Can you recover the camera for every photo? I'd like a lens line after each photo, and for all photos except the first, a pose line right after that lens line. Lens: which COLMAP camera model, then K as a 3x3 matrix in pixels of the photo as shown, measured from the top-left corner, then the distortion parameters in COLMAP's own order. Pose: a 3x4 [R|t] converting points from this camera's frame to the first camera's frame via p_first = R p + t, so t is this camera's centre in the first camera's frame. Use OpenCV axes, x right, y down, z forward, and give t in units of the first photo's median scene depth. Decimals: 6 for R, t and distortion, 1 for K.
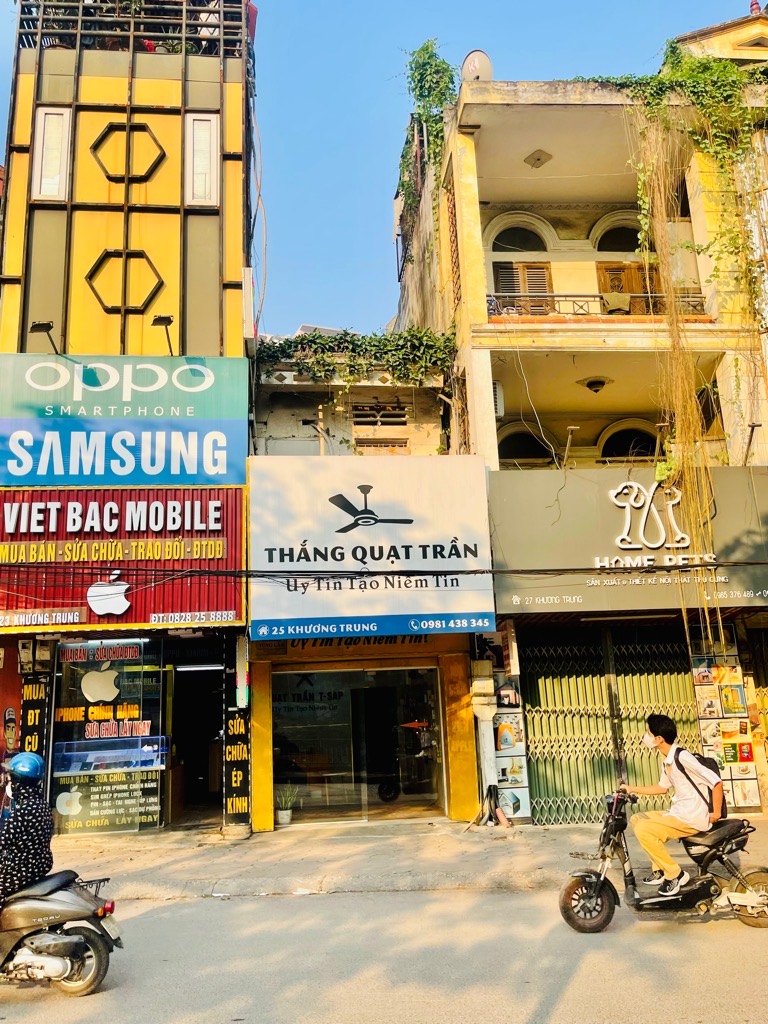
lens RADIAL K [[818.4, 0, 384.2], [0, 818.4, 513.9], [0, 0, 1]] dist [0.045589, -0.015362]
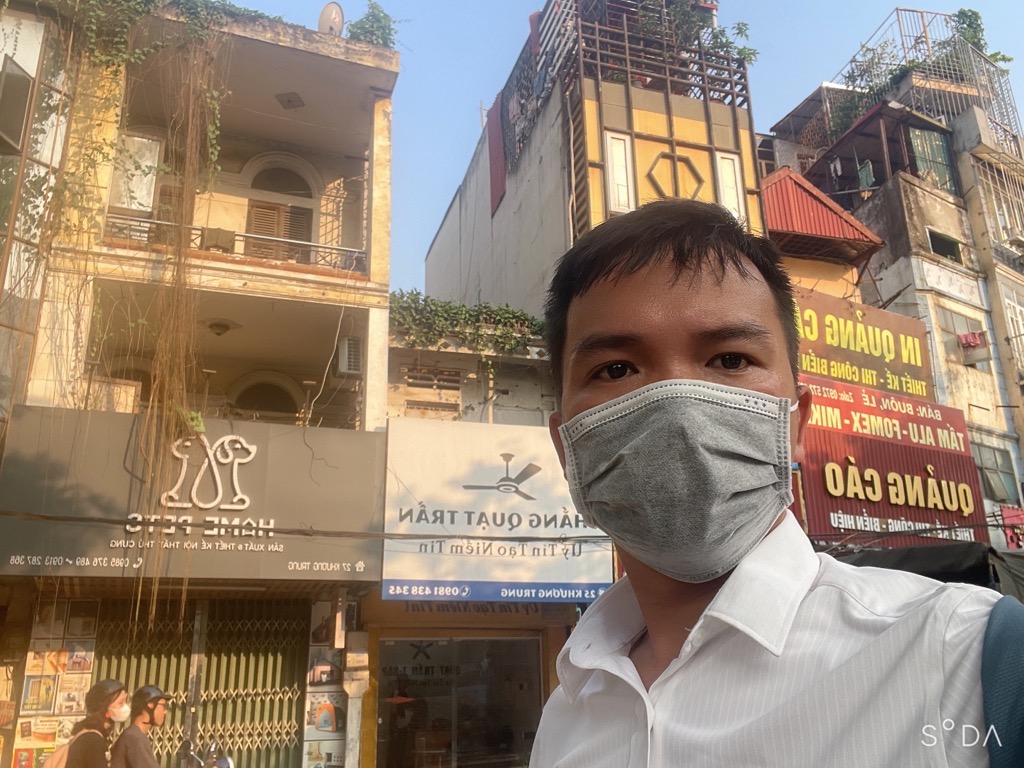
lens RADIAL K [[830.9, 0, 497.9], [0, 830.9, 422.8], [0, 0, 1]] dist [0.010485, 0.001282]
pose [[0.980266, 0.089795, 0.176112, -0.230568], [-0.077971, 0.994282, -0.072962, 0.004015], [-0.181657, 0.057791, 0.981662, -0.028361]]
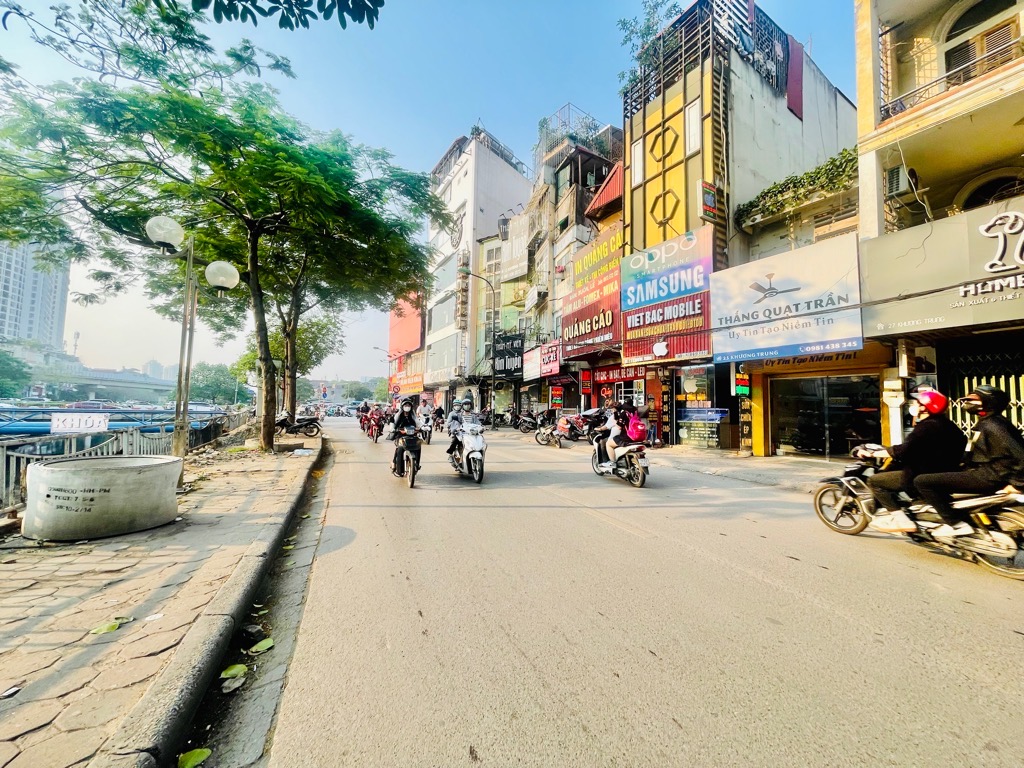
lens RADIAL K [[414.1, 0, 513.0], [0, 414.1, 381.3], [0, 0, 1]] dist [-0.001524, 0.000597]
pose [[0.432360, -0.015715, -0.901564, 0.538255], [0.174773, 0.982347, 0.066692, 0.036145], [0.884601, -0.186404, 0.427475, 0.077232]]
